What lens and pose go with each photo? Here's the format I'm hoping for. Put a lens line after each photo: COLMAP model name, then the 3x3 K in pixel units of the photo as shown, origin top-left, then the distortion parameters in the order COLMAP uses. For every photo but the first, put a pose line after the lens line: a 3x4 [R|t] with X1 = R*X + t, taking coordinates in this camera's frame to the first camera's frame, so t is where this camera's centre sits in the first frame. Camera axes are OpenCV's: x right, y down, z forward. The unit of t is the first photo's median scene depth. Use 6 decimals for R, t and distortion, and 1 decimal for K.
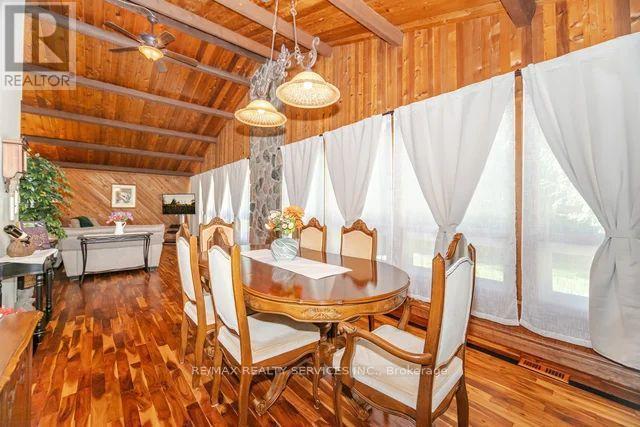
lens RADIAL K [[255.8, 0, 317.4], [0, 255.8, 210.5], [0, 0, 1]] dist [0.000608, 0.000059]
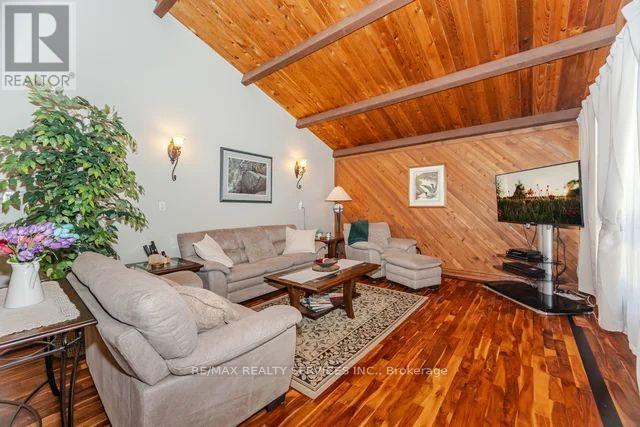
lens RADIAL K [[255.8, 0, 317.4], [0, 255.8, 210.5], [0, 0, 1]] dist [0.000608, 0.000059]
pose [[0.170947, 0.010457, -0.985225, -0.239962], [-0.003395, 0.999944, 0.010024, -0.007771], [0.985274, 0.001632, 0.170973, 0.650501]]
